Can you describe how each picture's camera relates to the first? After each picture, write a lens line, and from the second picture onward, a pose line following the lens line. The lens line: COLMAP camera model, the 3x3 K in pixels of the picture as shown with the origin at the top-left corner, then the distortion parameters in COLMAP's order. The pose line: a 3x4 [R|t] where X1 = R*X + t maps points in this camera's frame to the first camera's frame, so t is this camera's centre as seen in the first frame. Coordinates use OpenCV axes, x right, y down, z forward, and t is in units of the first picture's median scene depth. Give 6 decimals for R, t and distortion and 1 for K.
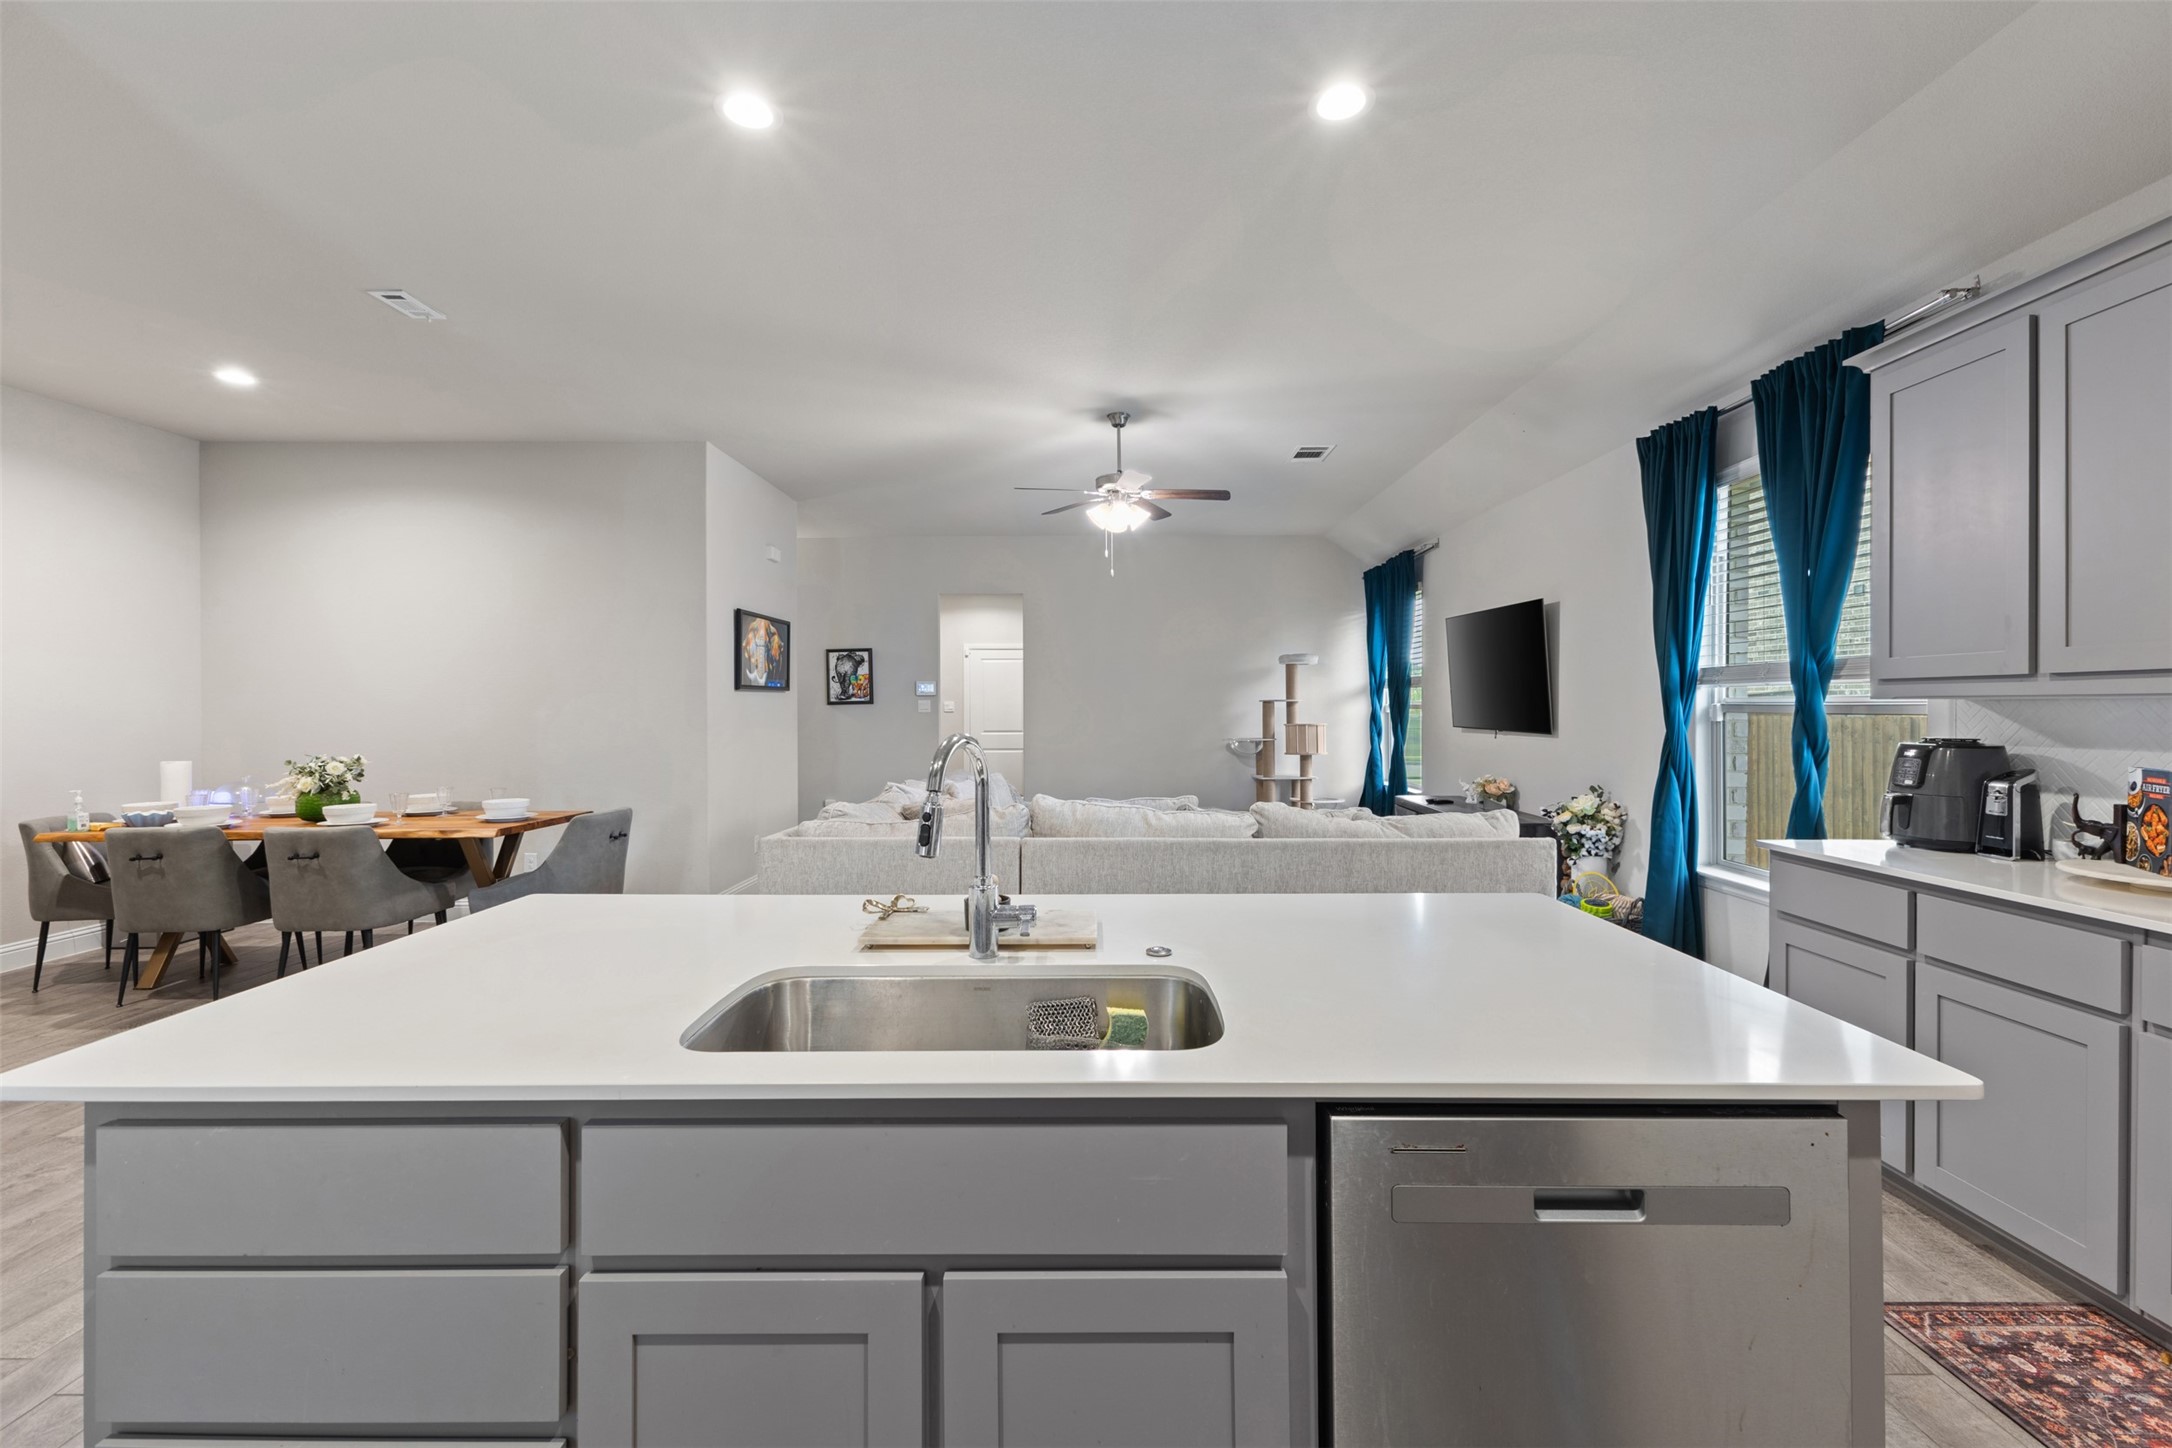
lens RADIAL K [[934.7, 0, 1091.1], [0, 934.7, 711.0], [0, 0, 1]] dist [0.006115, -0.000664]
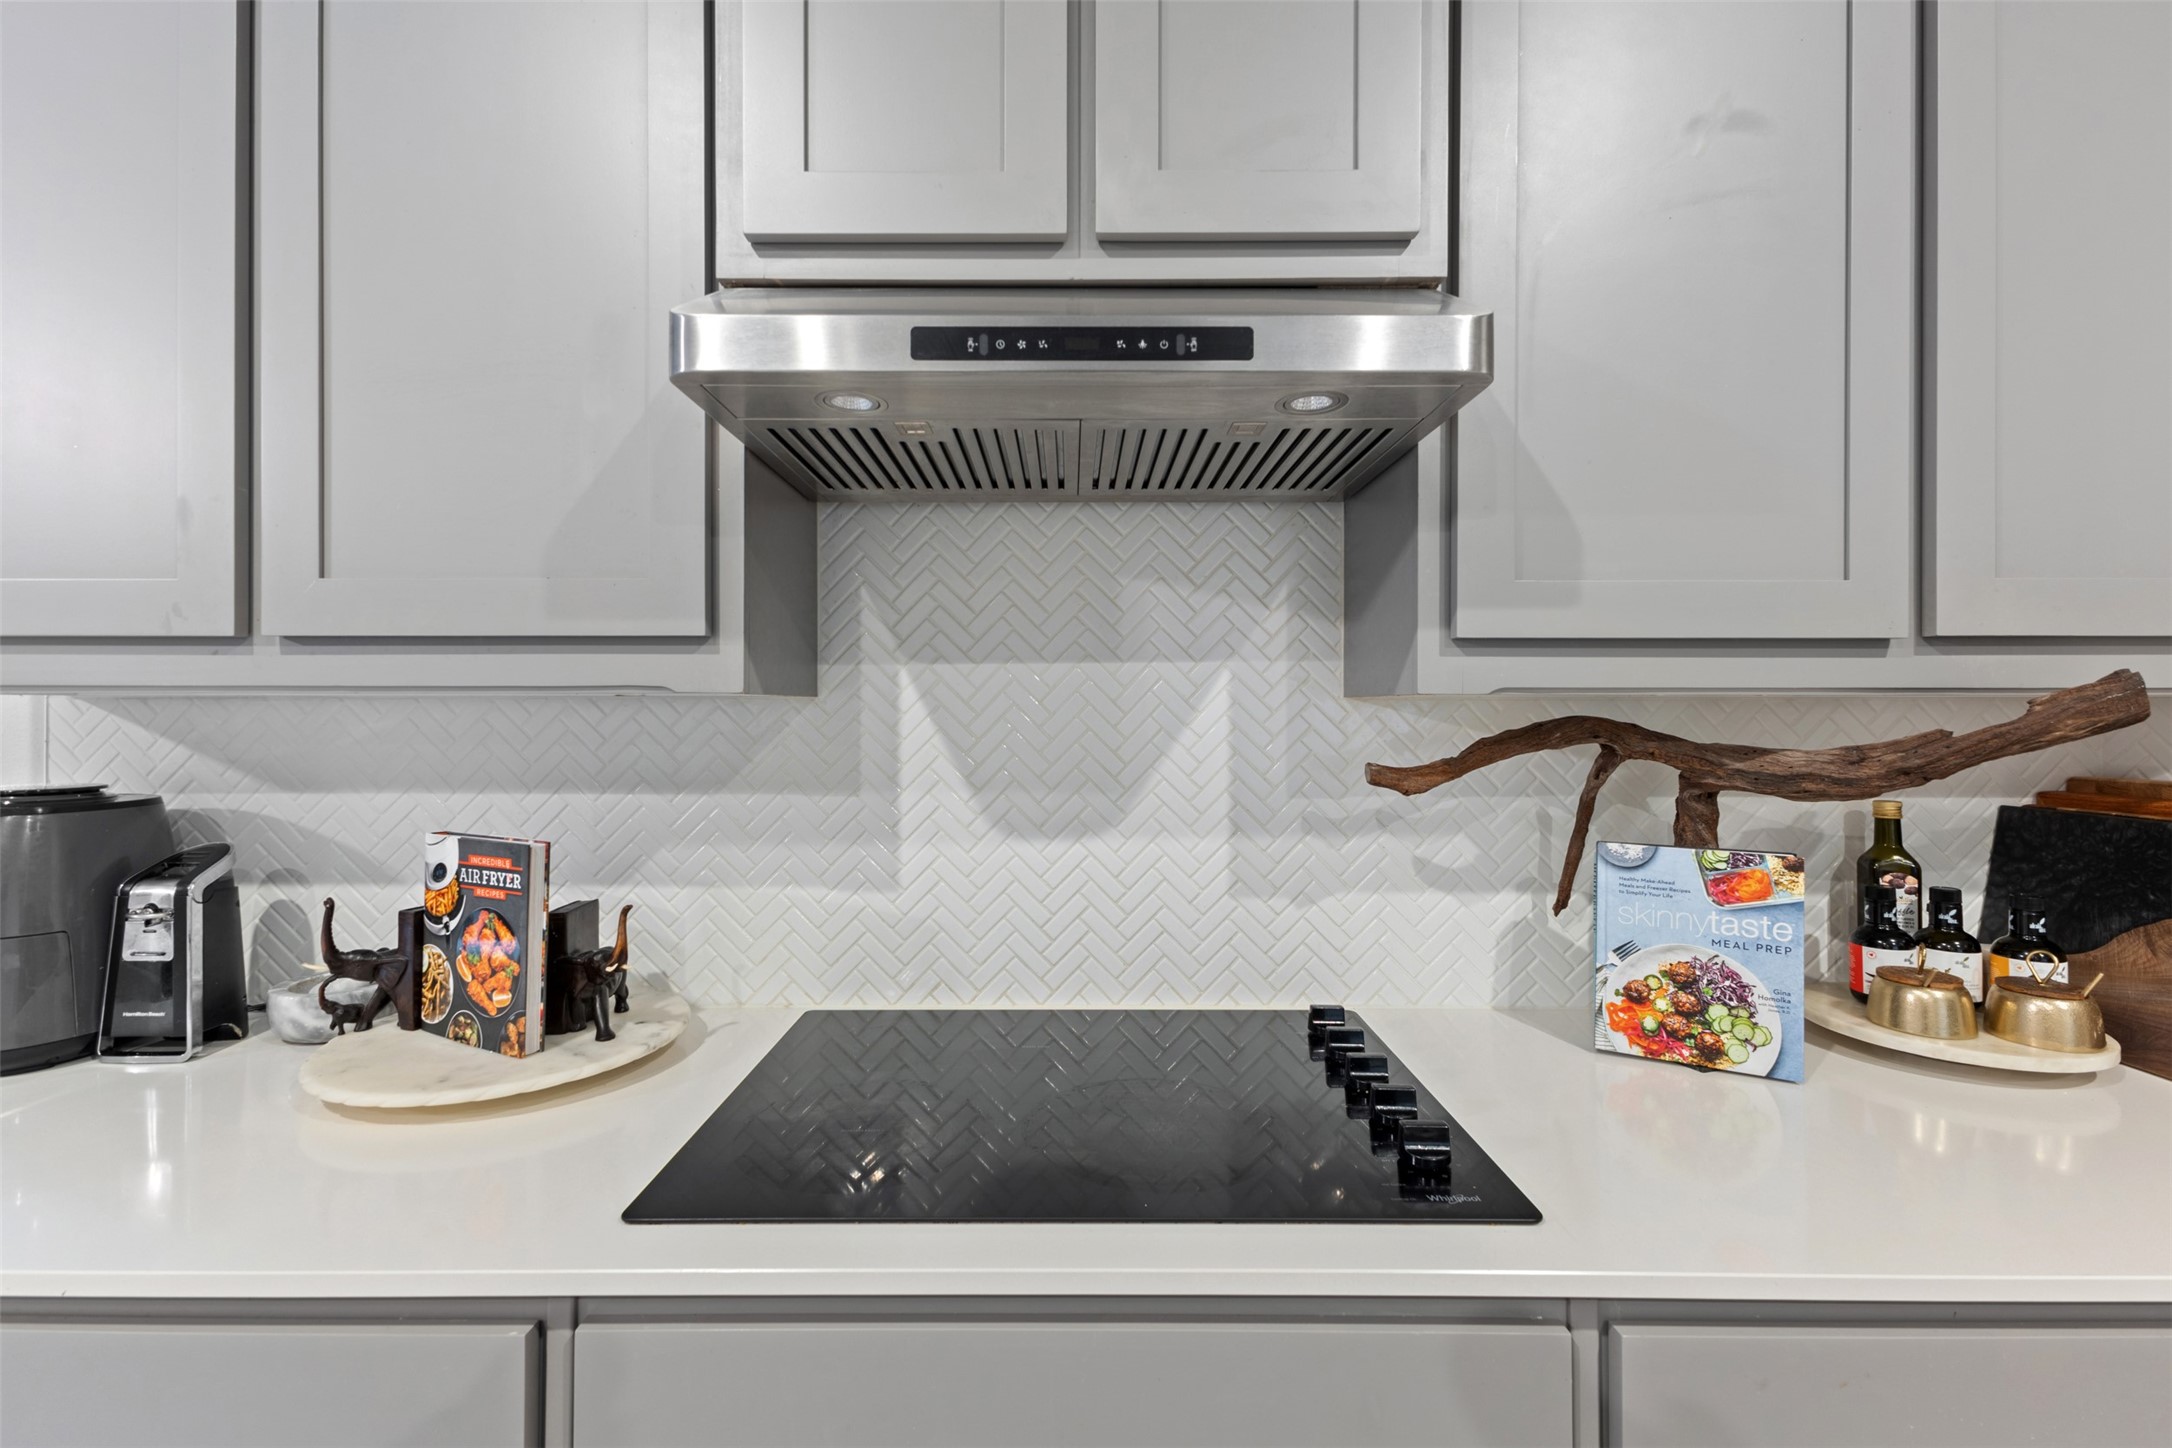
lens RADIAL K [[934.7, 0, 1084.8], [0, 934.7, 702.0], [0, 0, 1]] dist [0.006115, -0.000664]
pose [[-0.017024, 0.009584, 0.999809, 0.327287], [0.002621, 0.999951, -0.009541, -0.002616], [-0.999852, 0.002458, -0.017048, 0.360926]]
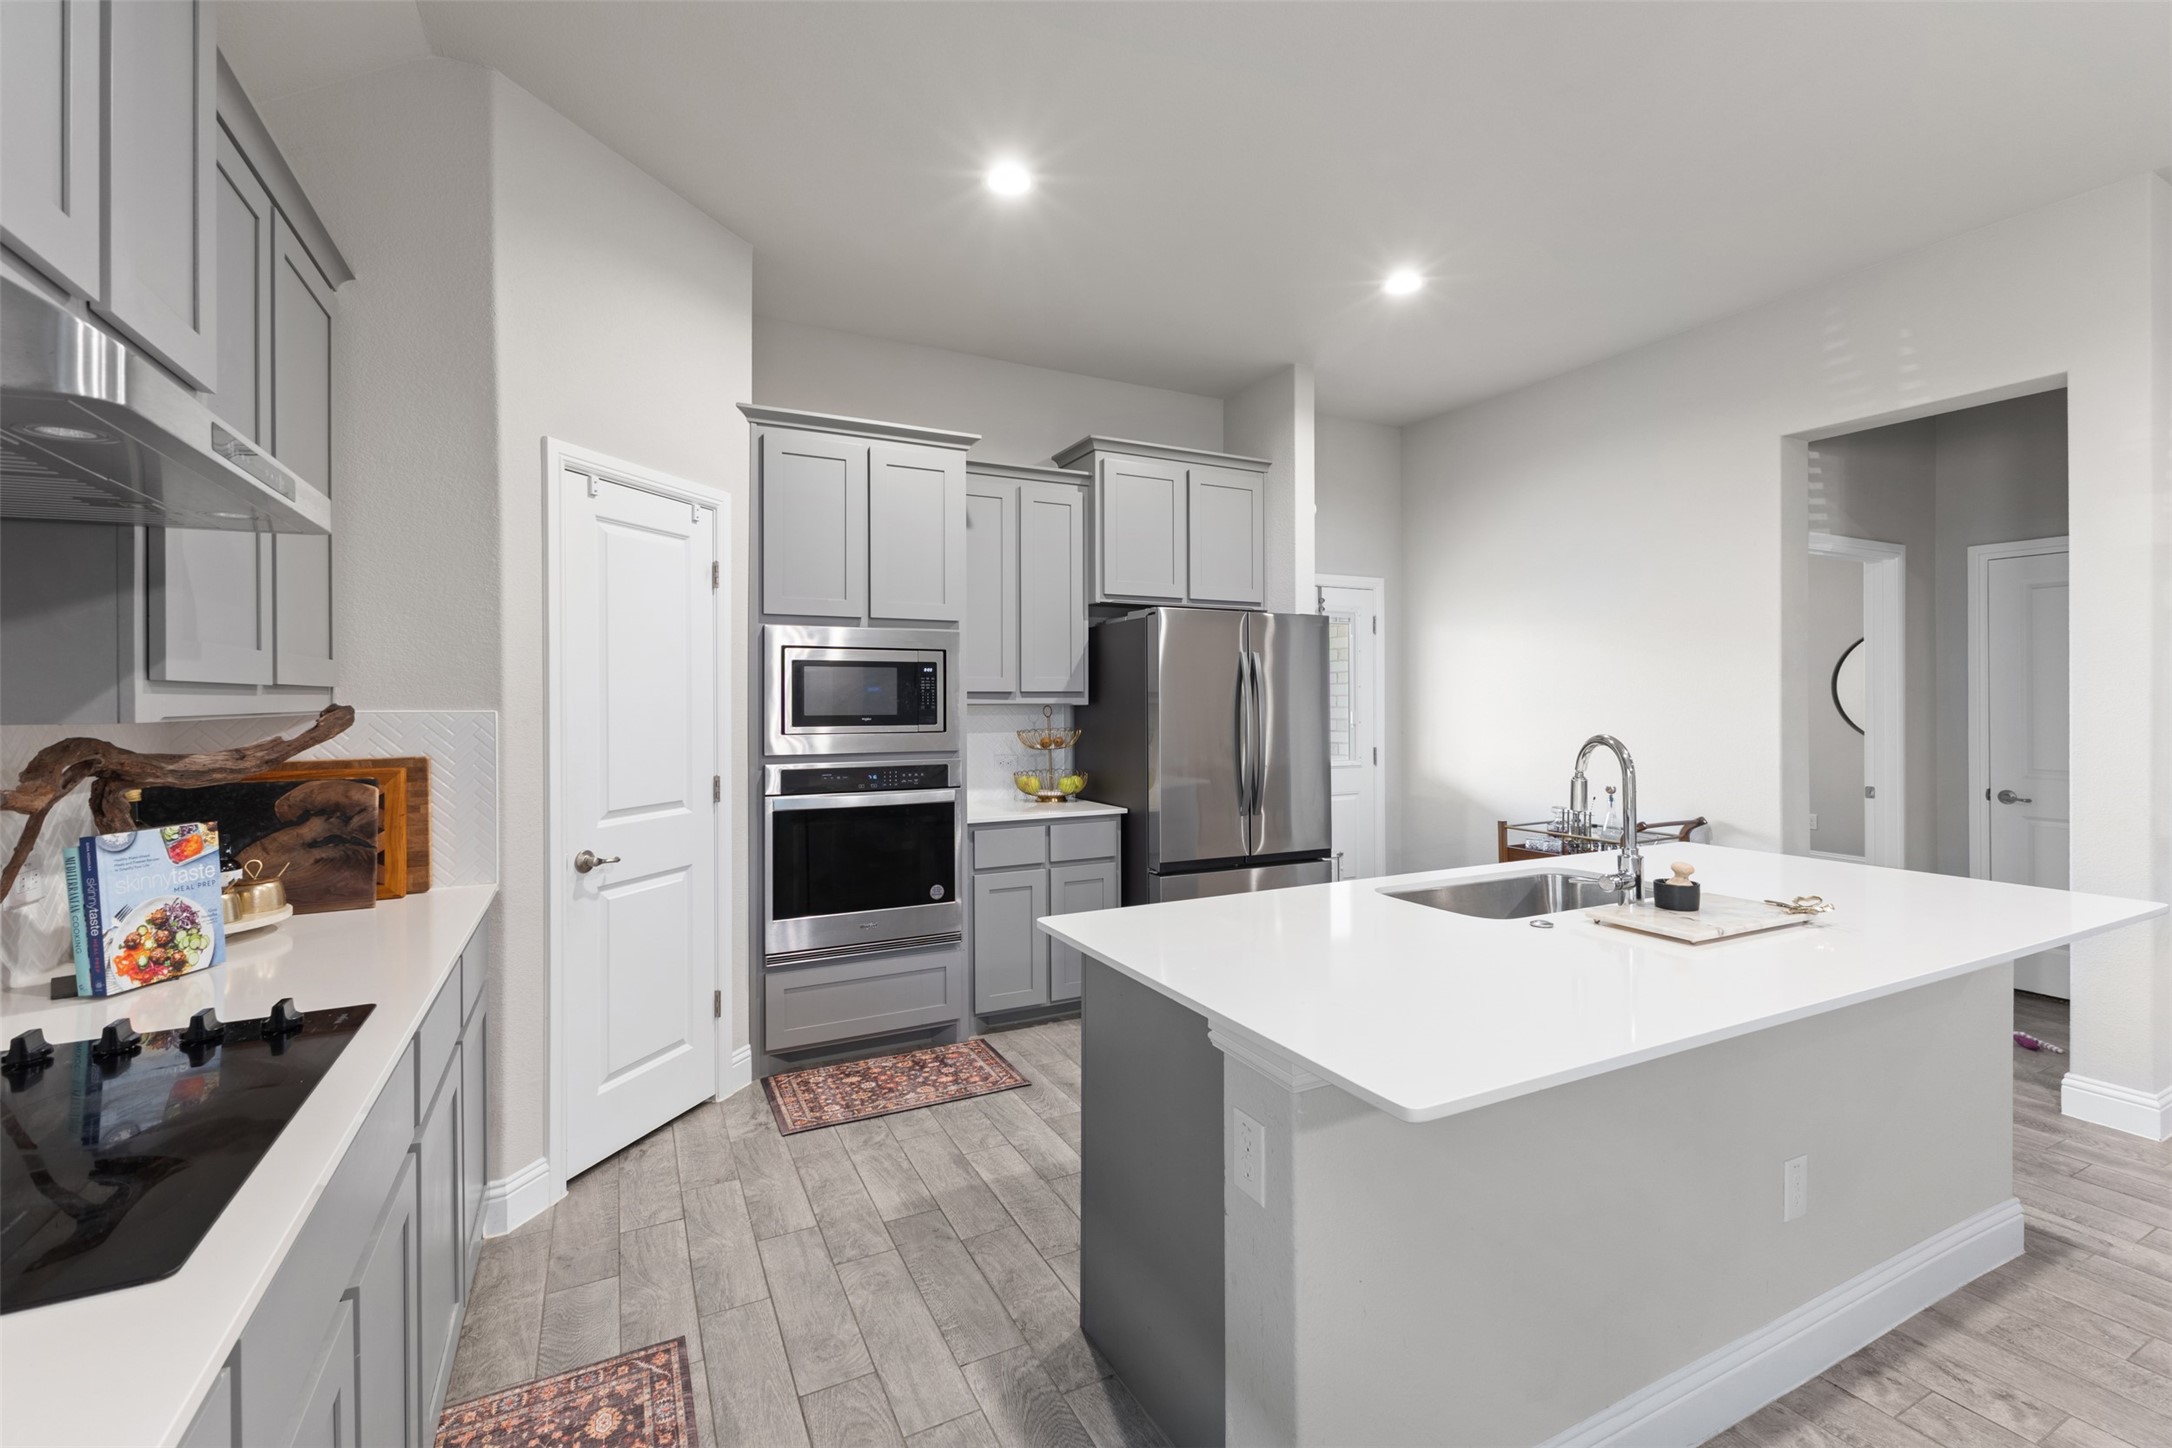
lens RADIAL K [[934.7, 0, 1089.3], [0, 934.7, 710.0], [0, 0, 1]] dist [0.006115, -0.000664]
pose [[-0.884952, 0.014468, -0.465457, 0.437335], [0.005697, 0.999779, 0.020245, -0.016264], [0.465647, 0.015264, -0.884839, 0.695954]]
